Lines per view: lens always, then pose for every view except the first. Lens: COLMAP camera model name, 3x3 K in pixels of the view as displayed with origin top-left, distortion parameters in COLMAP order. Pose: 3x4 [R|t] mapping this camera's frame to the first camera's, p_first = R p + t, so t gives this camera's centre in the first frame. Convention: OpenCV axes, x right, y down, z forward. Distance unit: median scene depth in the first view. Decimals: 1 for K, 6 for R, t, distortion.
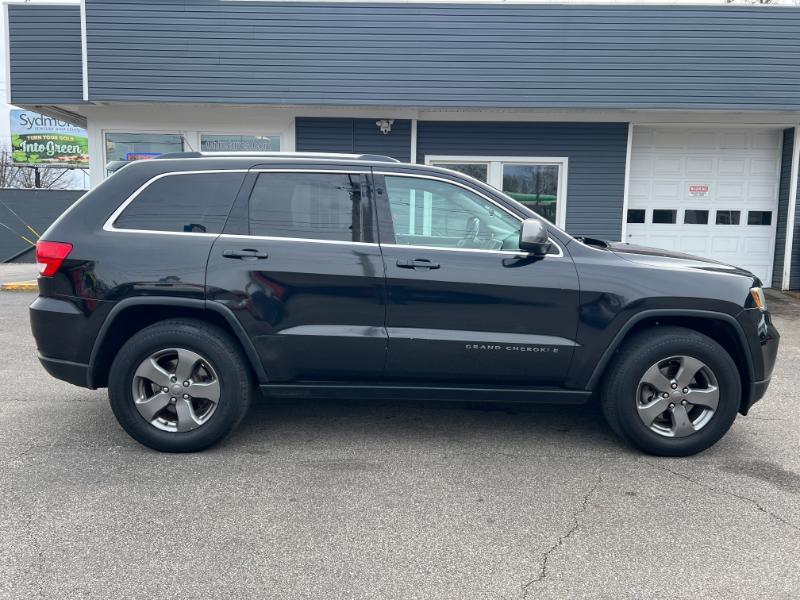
lens RADIAL K [[601.2, 0, 402.3], [0, 601.2, 300.1], [0, 0, 1]] dist [0.045547, -0.050134]
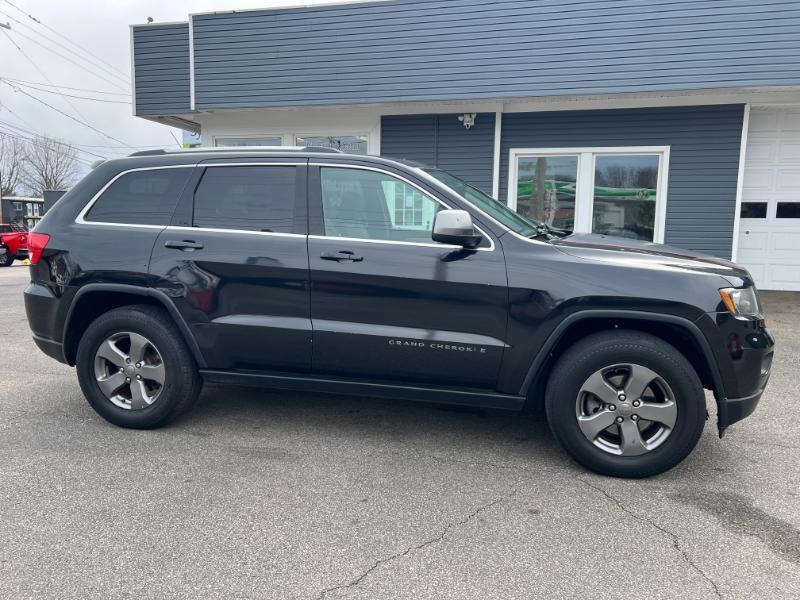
lens RADIAL K [[601.2, 0, 402.6], [0, 601.2, 302.7], [0, 0, 1]] dist [0.045547, -0.050134]
pose [[0.969615, 0.028542, -0.242964, 0.351646], [-0.027164, 0.999590, 0.009024, 0.004470], [0.243122, -0.002150, 0.969993, 0.068179]]
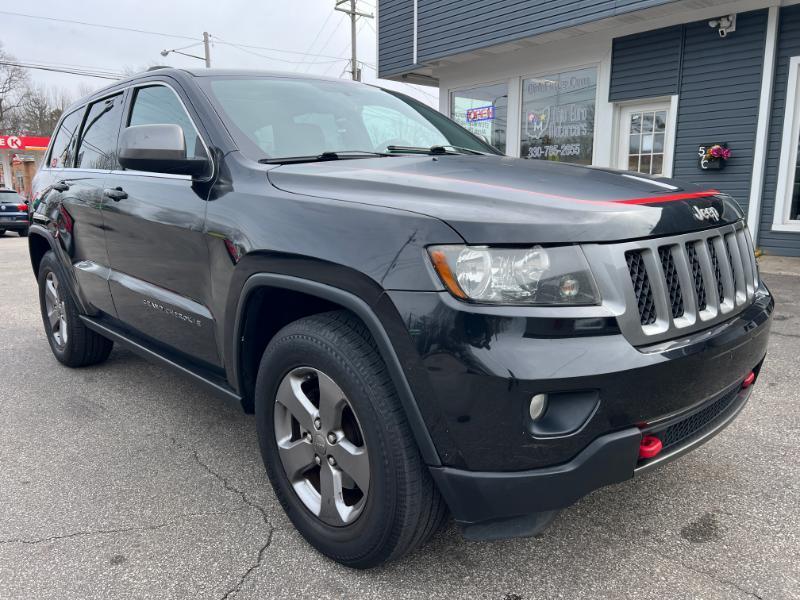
lens RADIAL K [[601.2, 0, 400.2], [0, 601.2, 301.0], [0, 0, 1]] dist [0.045547, -0.050134]
pose [[0.660240, 0.117082, -0.741873, 0.879906], [-0.070231, 0.993071, 0.094223, -0.019066], [0.747764, -0.010107, 0.663888, 0.711962]]
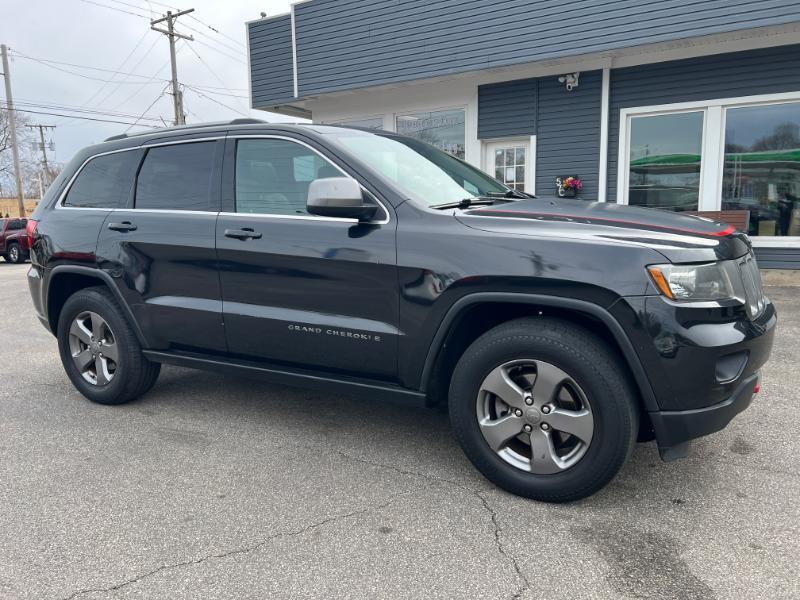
lens RADIAL K [[601.2, 0, 398.2], [0, 601.2, 299.6], [0, 0, 1]] dist [0.045547, -0.050134]
pose [[0.857267, 0.042472, -0.513117, 0.681595], [-0.023989, 0.998804, 0.042596, -0.004344], [0.514313, -0.024207, 0.857261, 0.316488]]
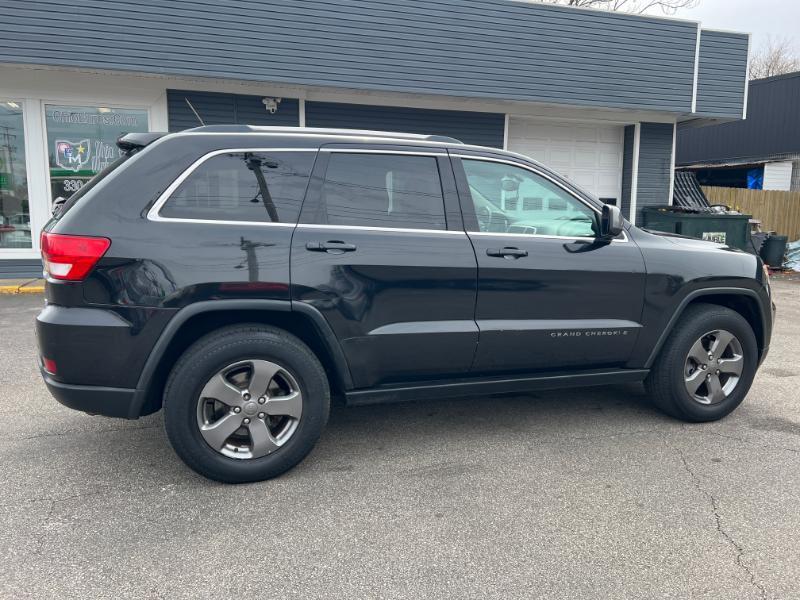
lens RADIAL K [[601.2, 0, 406.3], [0, 601.2, 302.5], [0, 0, 1]] dist [0.045547, -0.050134]
pose [[0.949433, -0.050867, 0.309821, -0.413494], [0.042529, 0.998530, 0.033613, -0.018696], [-0.311076, -0.018737, 0.950200, 0.131469]]
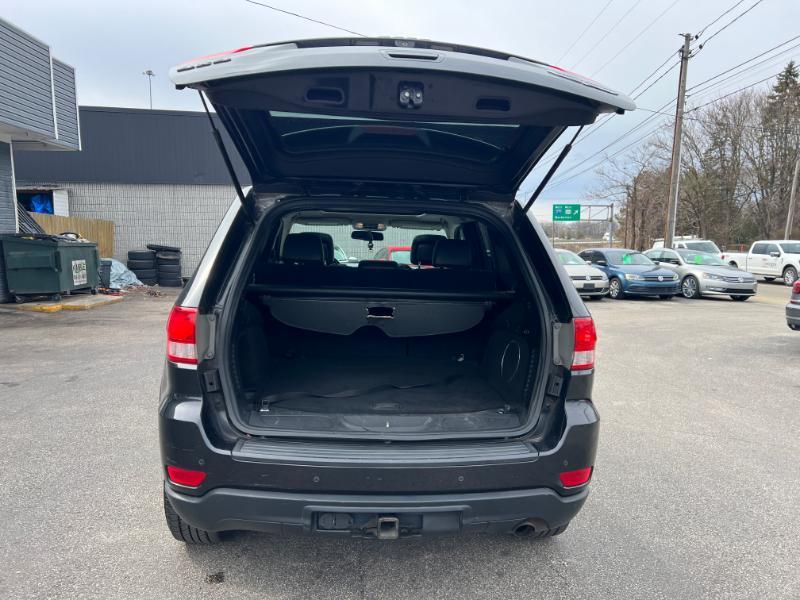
lens RADIAL K [[601.2, 0, 405.6], [0, 601.2, 295.6], [0, 0, 1]] dist [0.045547, -0.050134]
pose [[-0.063505, -0.108881, 0.992024, -1.215671], [0.114434, 0.986680, 0.115620, -0.211896], [-0.991399, 0.120864, -0.050199, 1.211344]]
